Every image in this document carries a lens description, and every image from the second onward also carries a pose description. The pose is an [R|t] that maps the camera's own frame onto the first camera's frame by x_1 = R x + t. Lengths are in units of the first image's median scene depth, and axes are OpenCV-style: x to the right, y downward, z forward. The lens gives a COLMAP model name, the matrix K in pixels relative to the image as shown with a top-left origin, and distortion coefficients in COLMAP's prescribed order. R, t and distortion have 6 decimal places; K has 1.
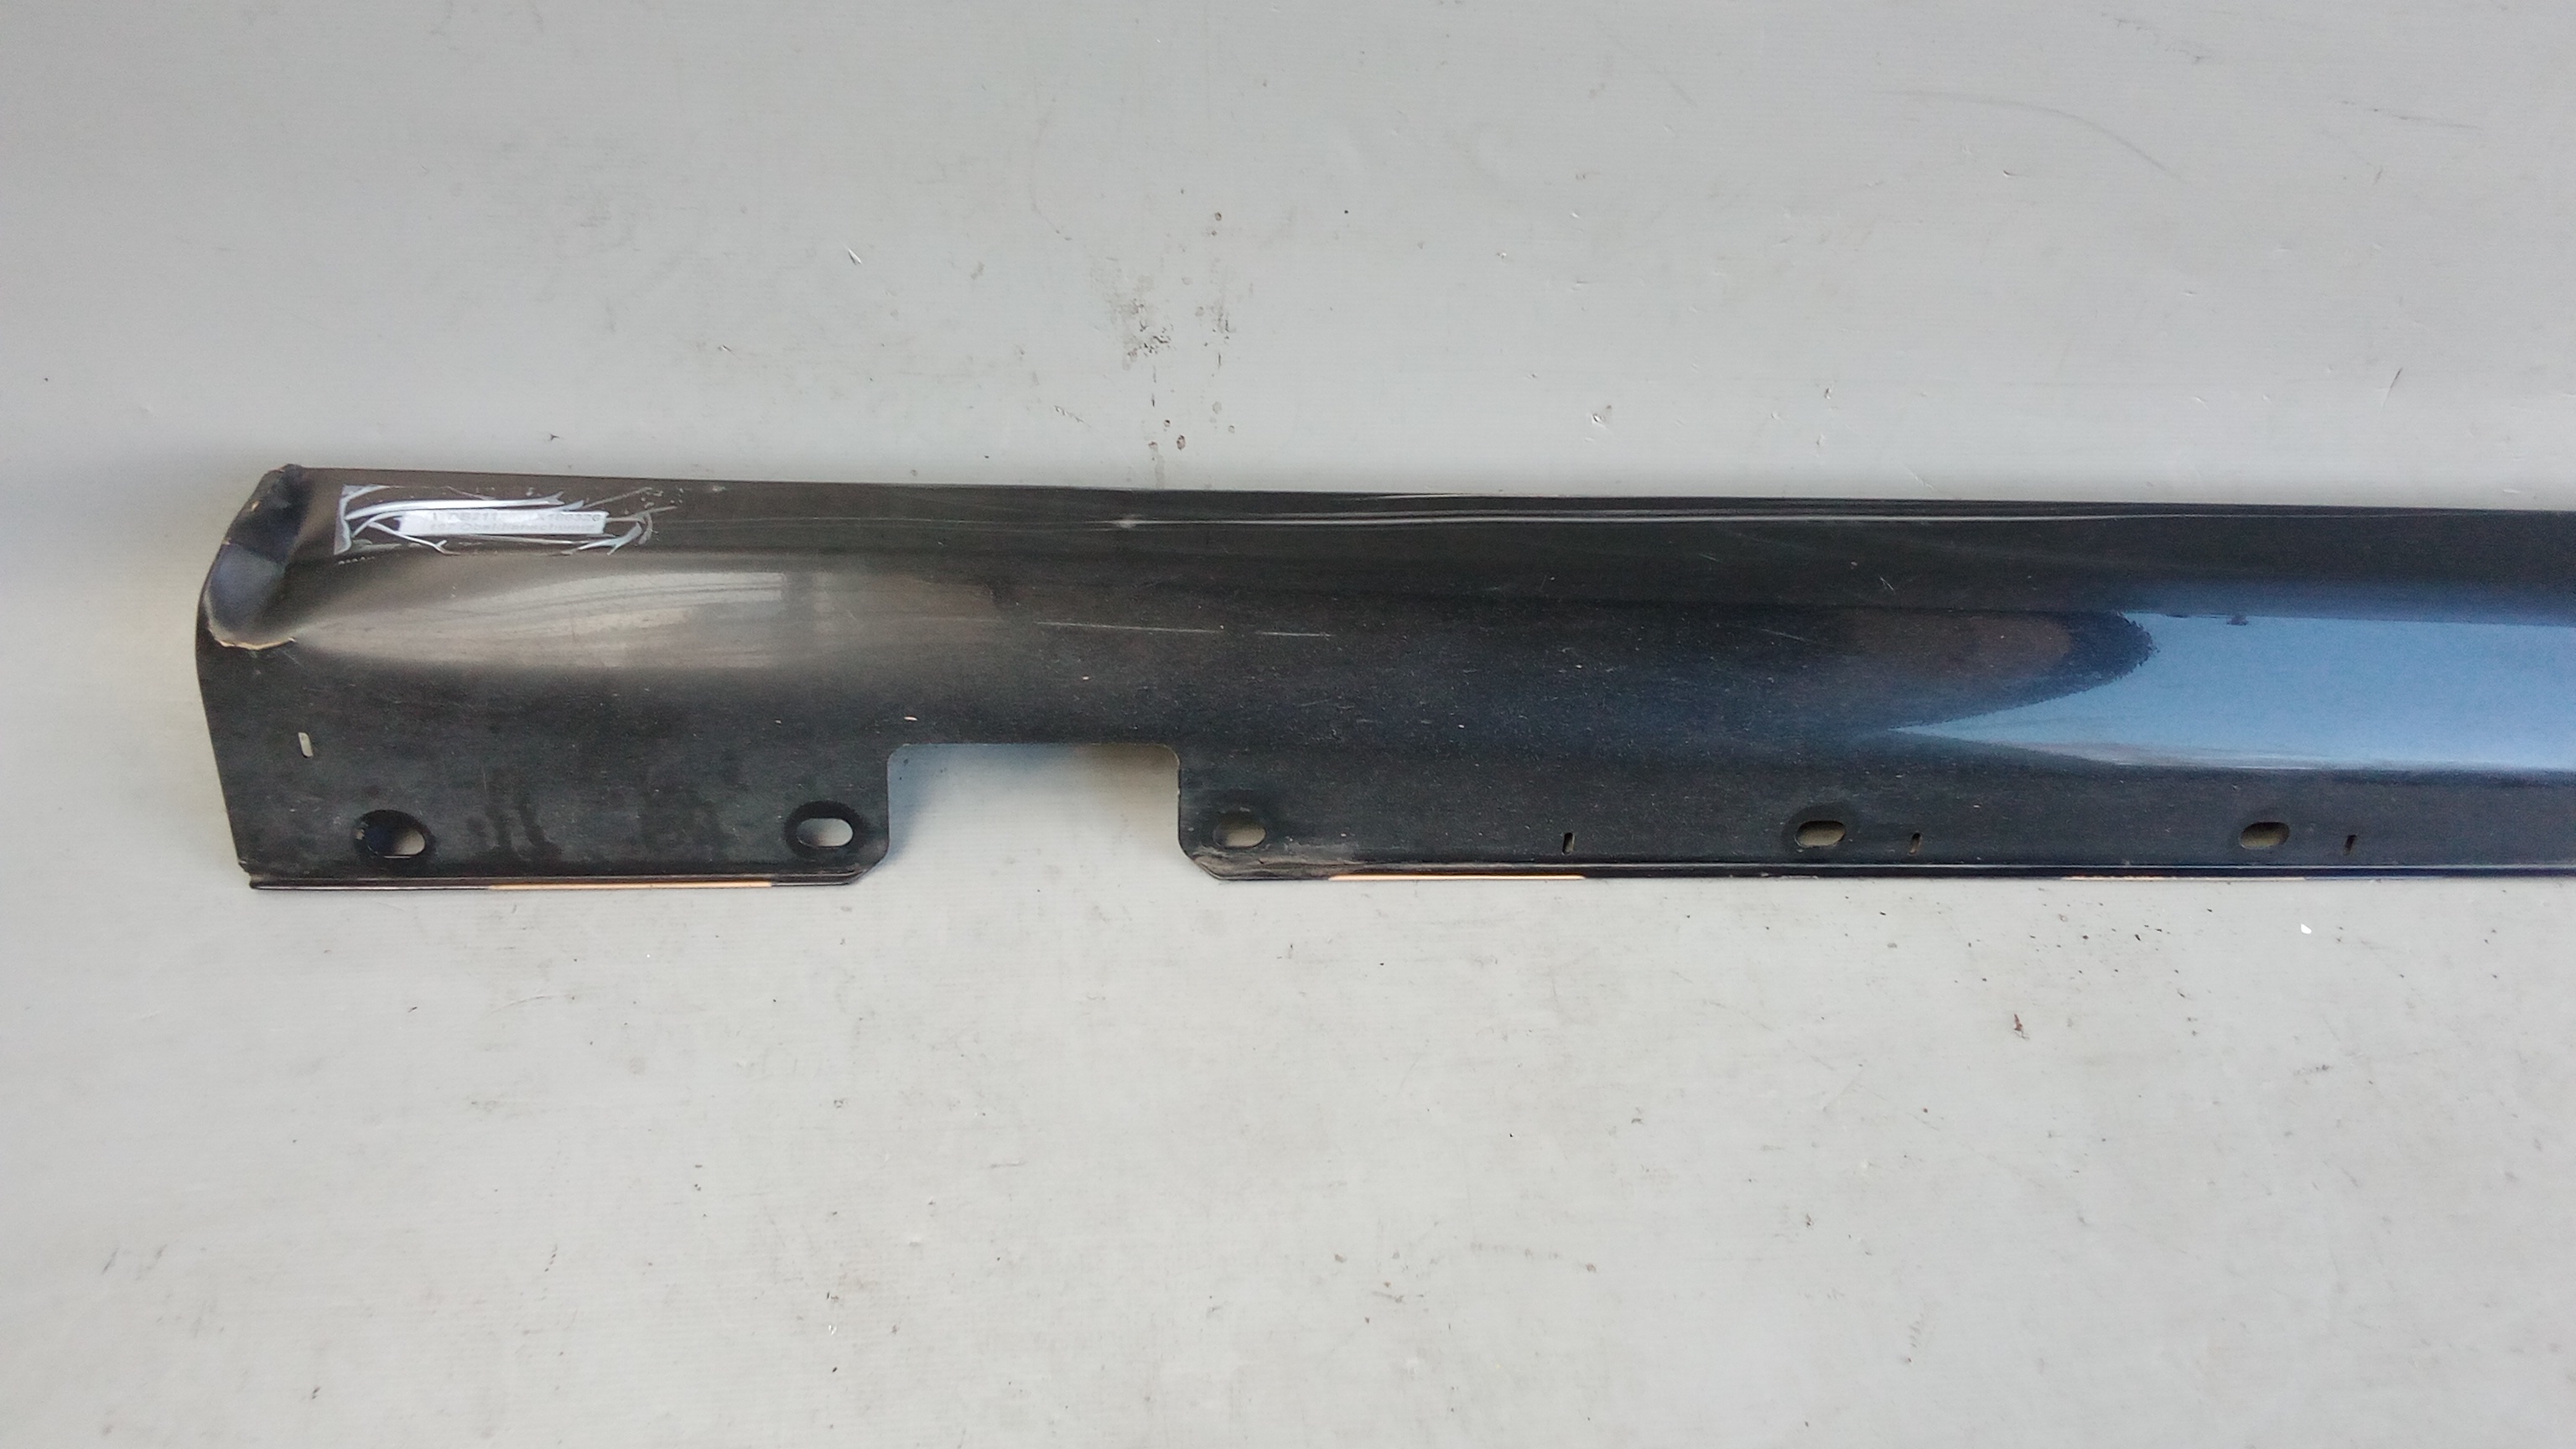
lens RADIAL K [[2030.3, 0, 1308.4], [0, 2030.3, 717.9], [0, 0, 1]] dist [0.044836, -0.078232]
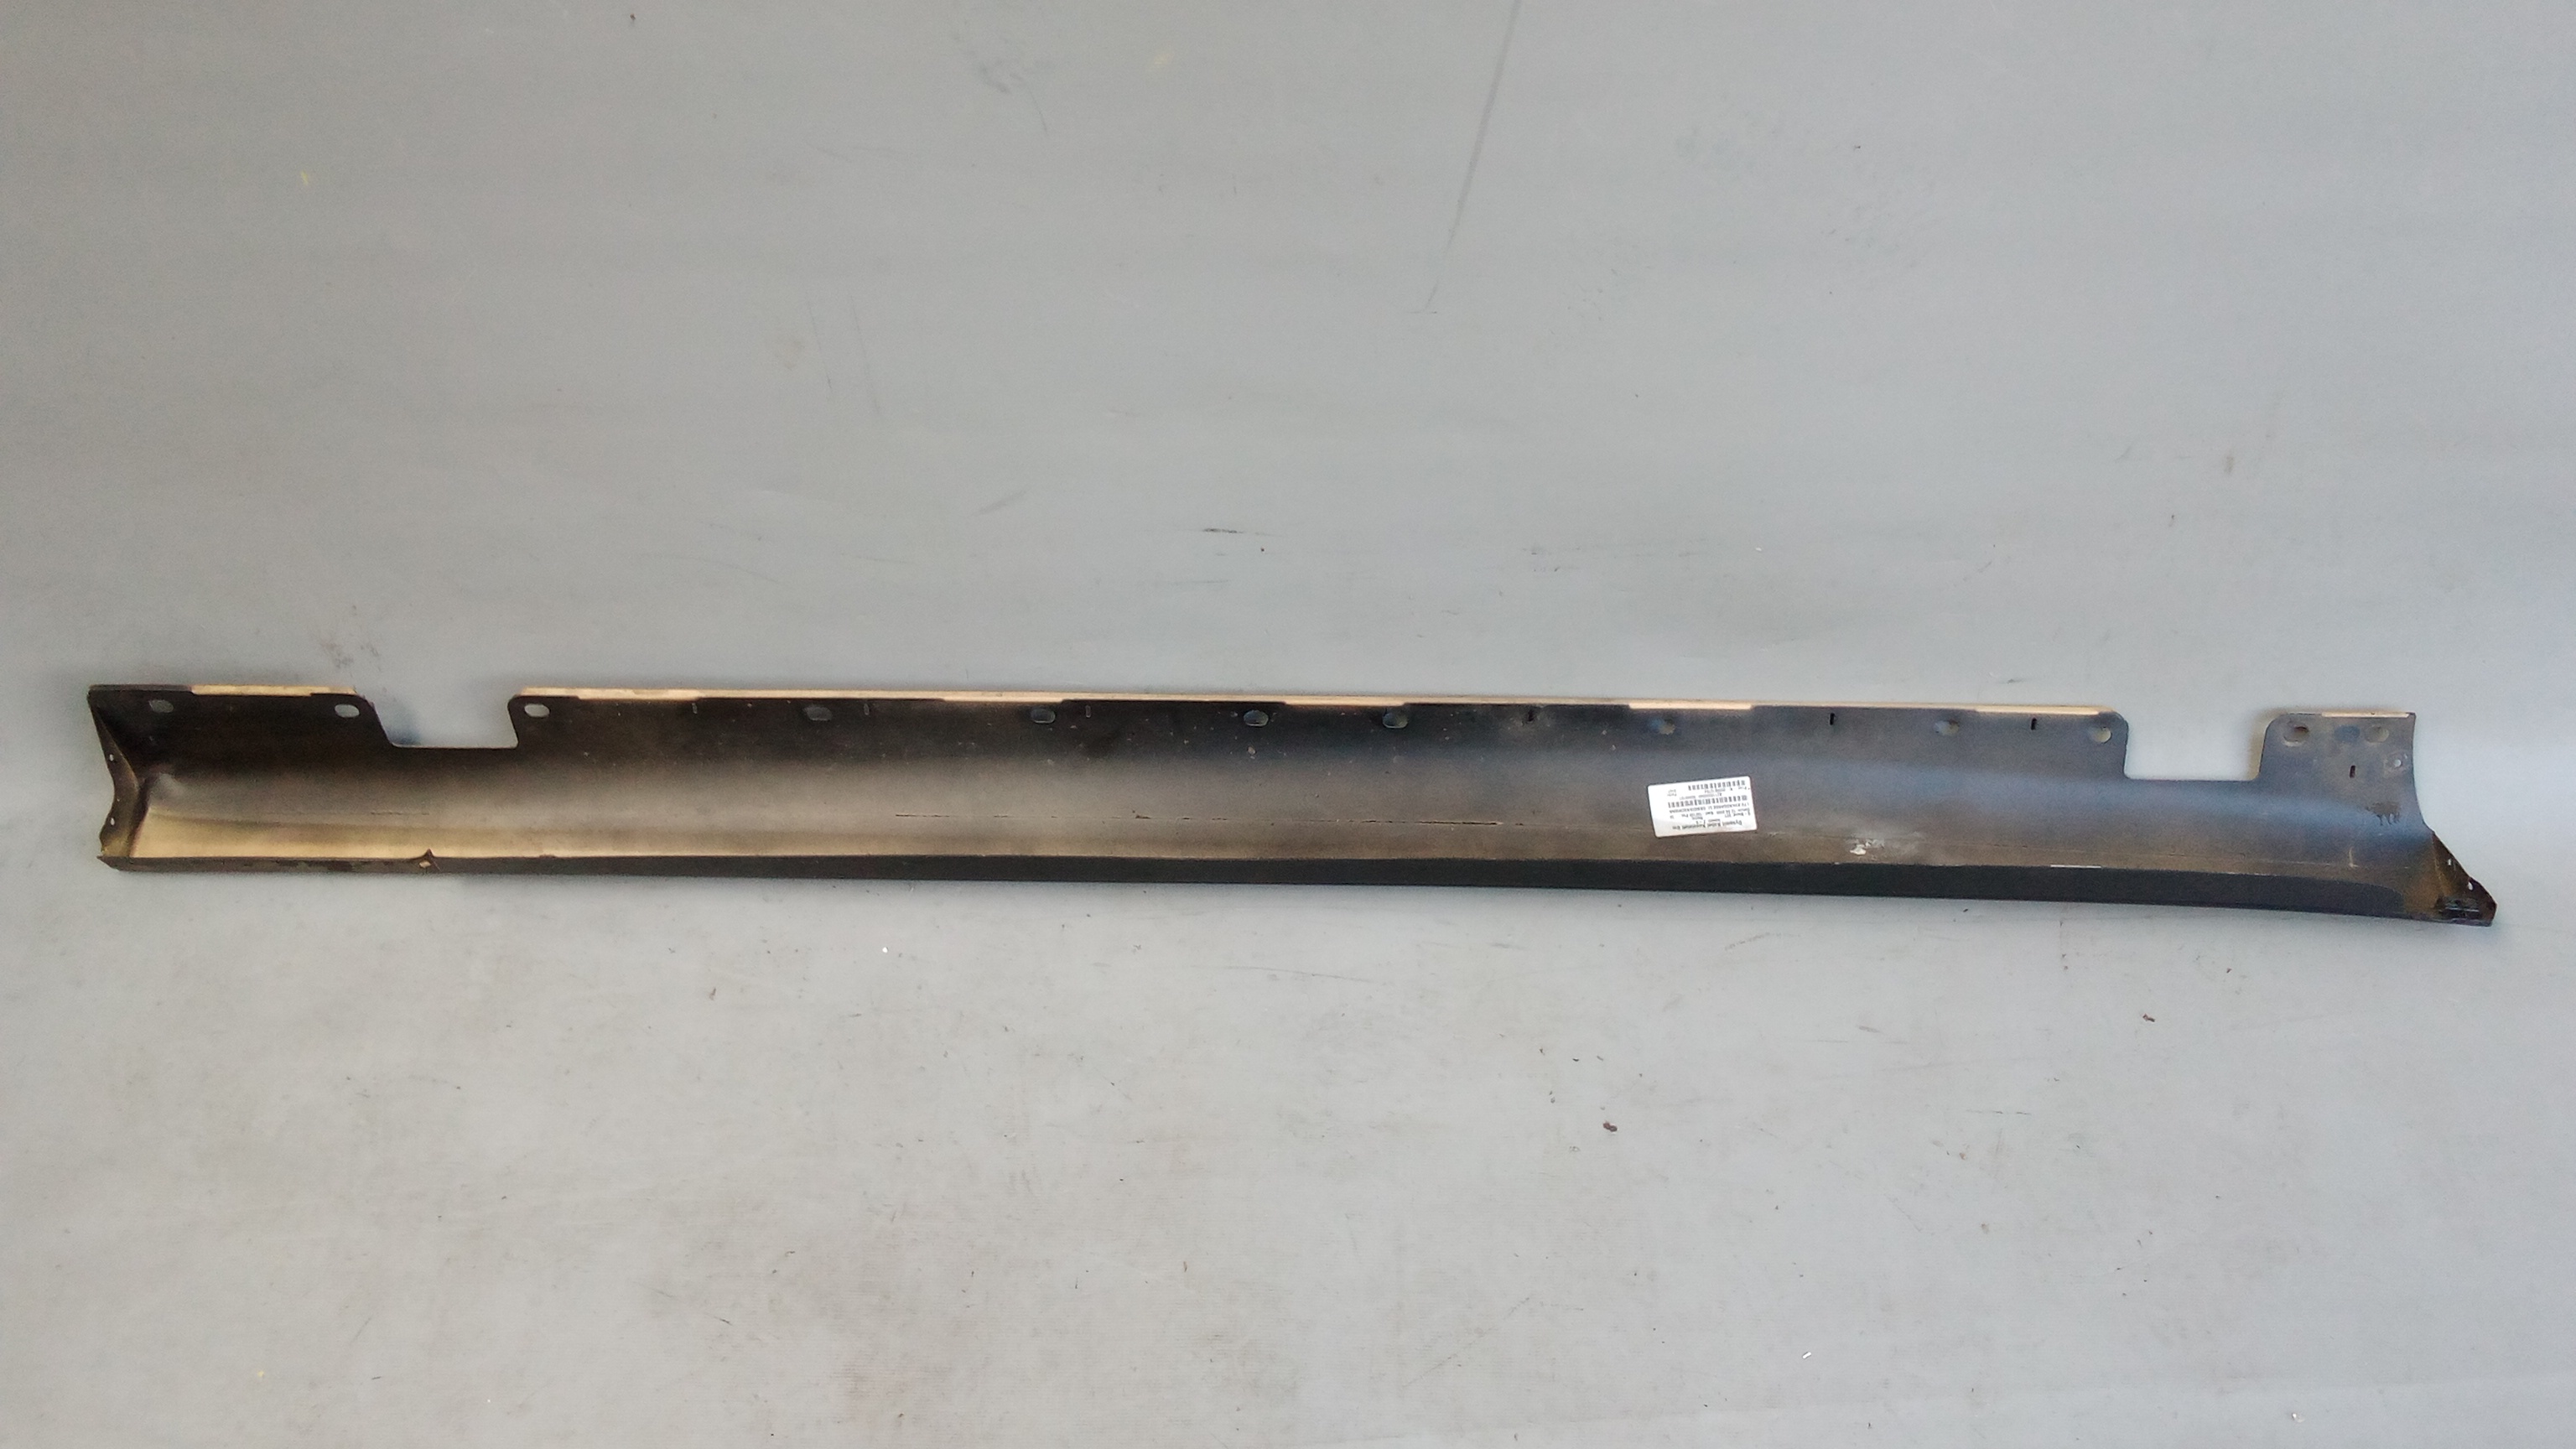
lens RADIAL K [[2030.3, 0, 1301.8], [0, 2030.3, 698.1], [0, 0, 1]] dist [0.044836, -0.078232]
pose [[0.988765, 0.006479, -0.149340, 1.332967], [-0.018093, 0.996902, -0.076548, 0.002974], [0.148381, 0.078390, 0.985818, -1.046314]]
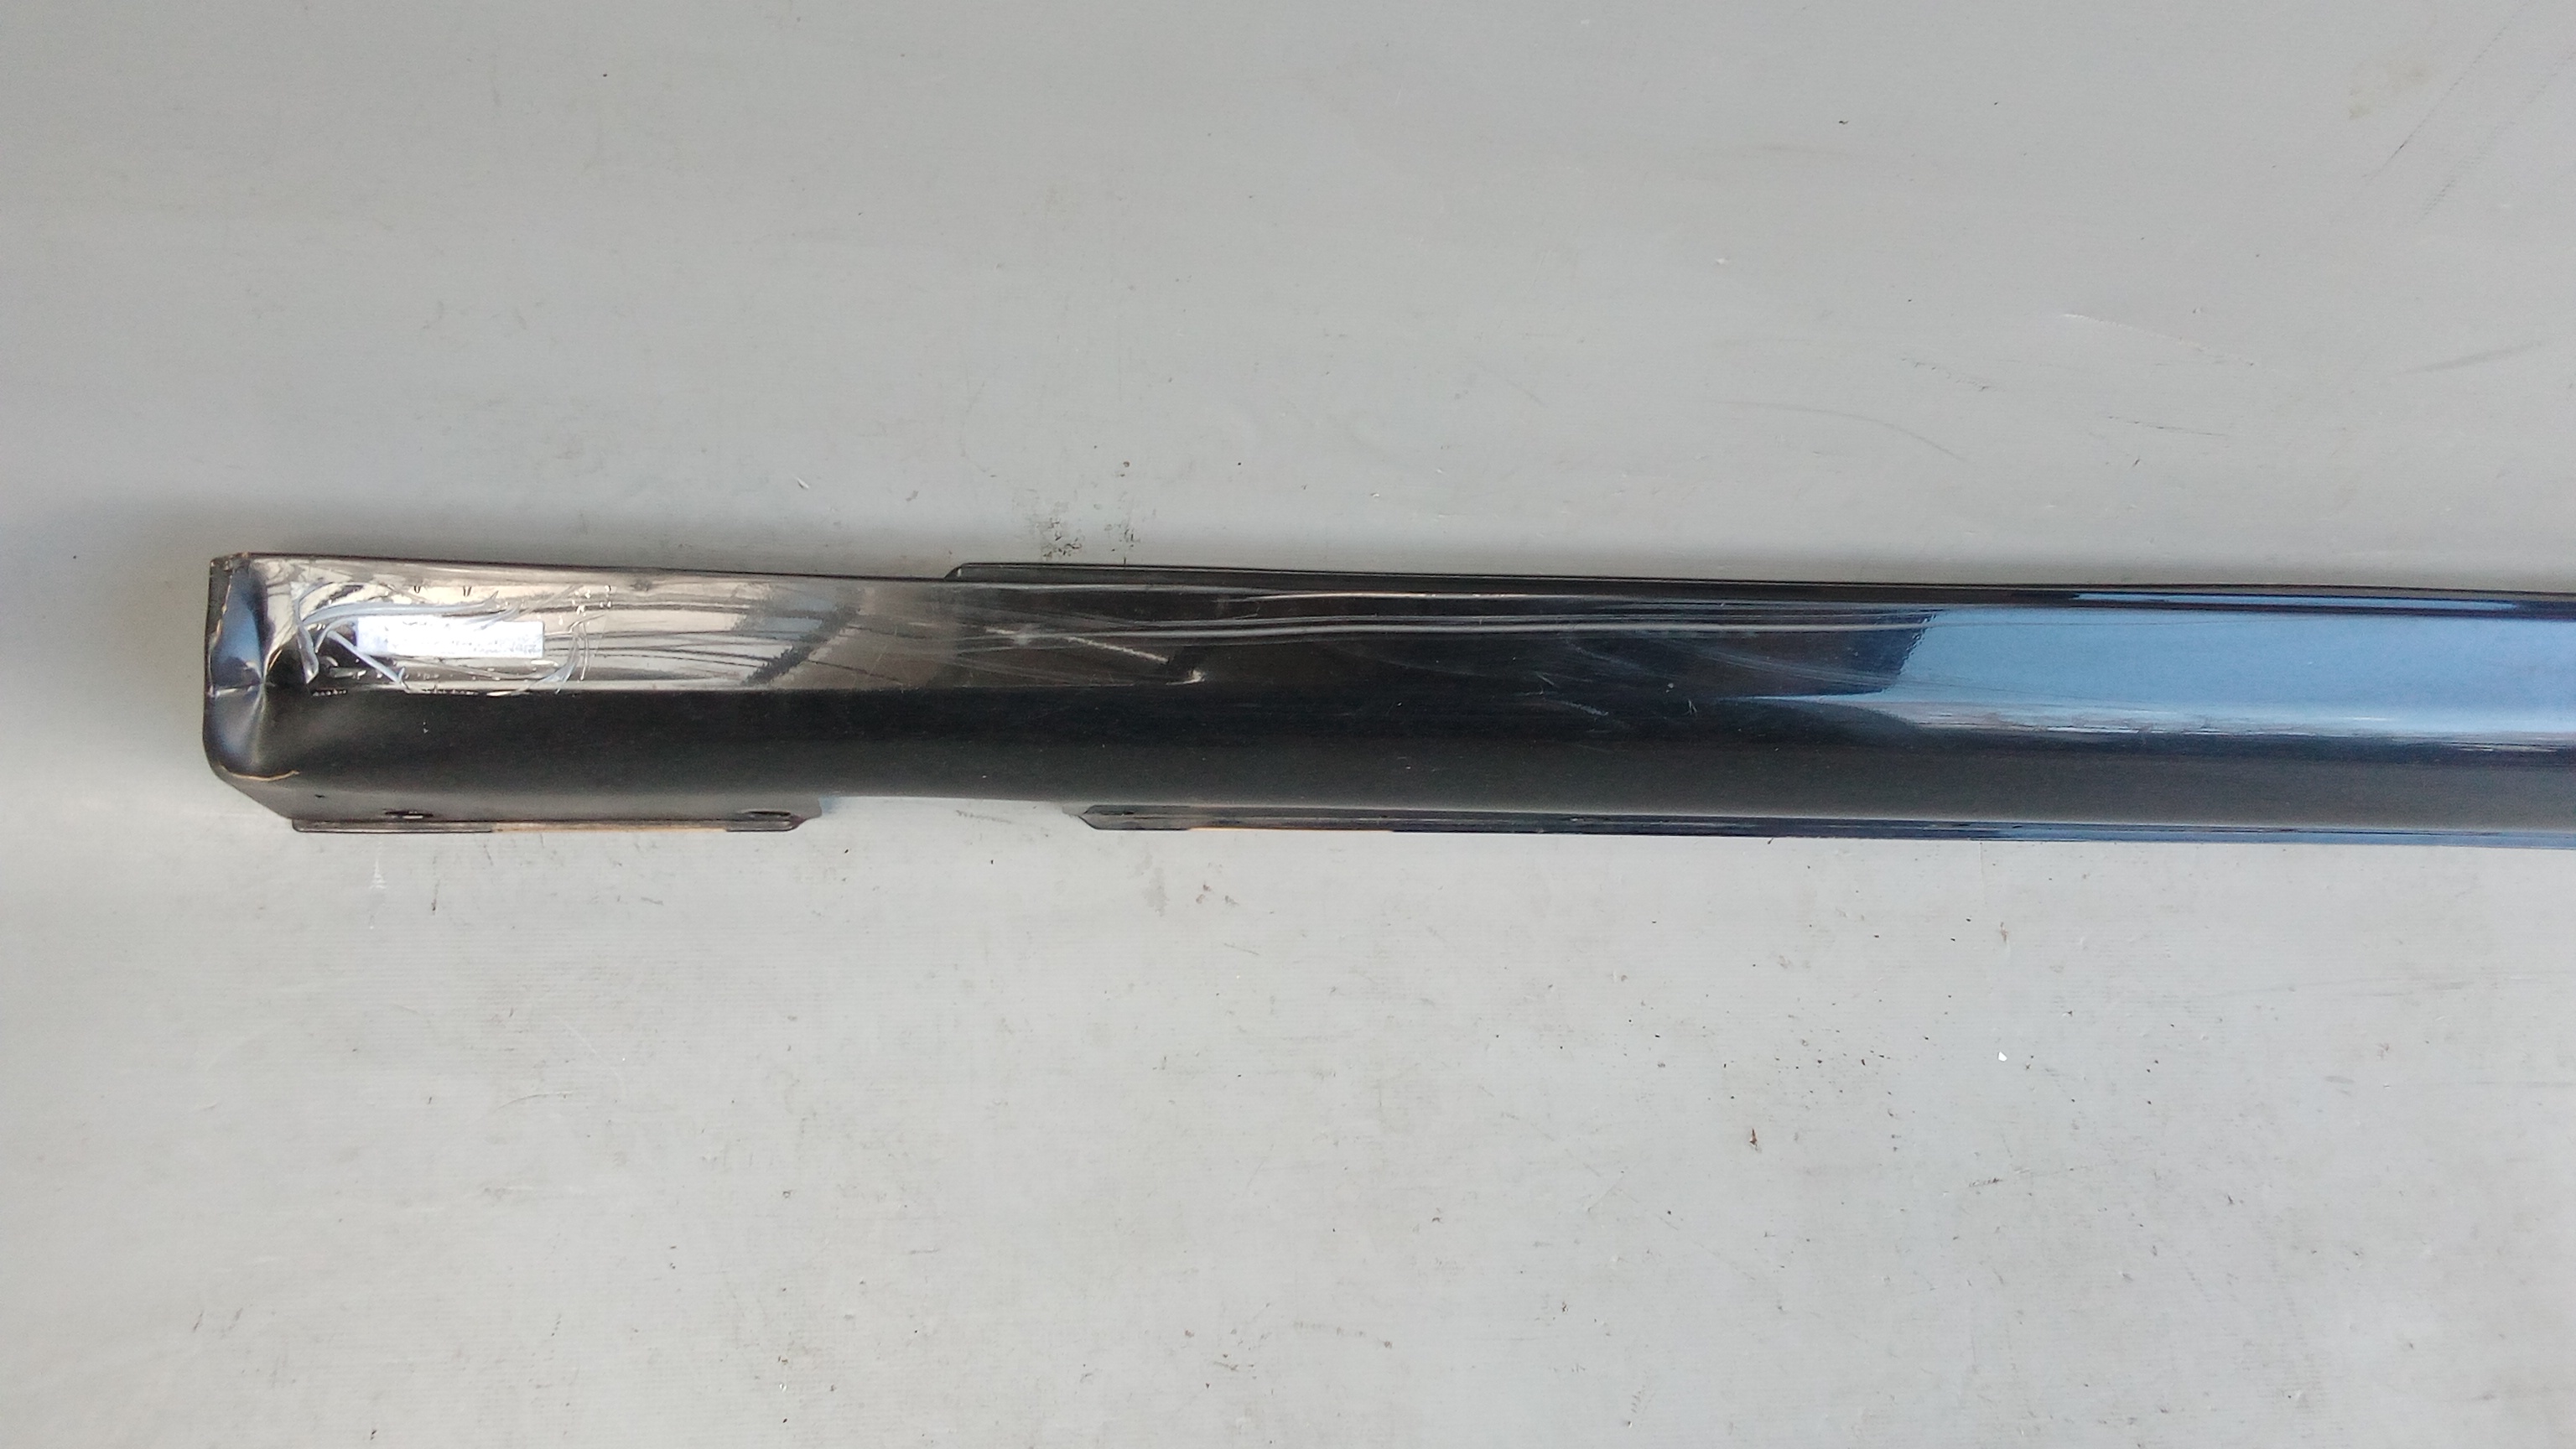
lens RADIAL K [[2030.3, 0, 1308.0], [0, 2030.3, 742.4], [0, 0, 1]] dist [0.044836, -0.078232]
pose [[0.997842, 0.049744, 0.042869, 0.016152], [-0.057915, 0.974355, 0.217436, -0.356759], [-0.030954, -0.219450, 0.975133, -0.145428]]
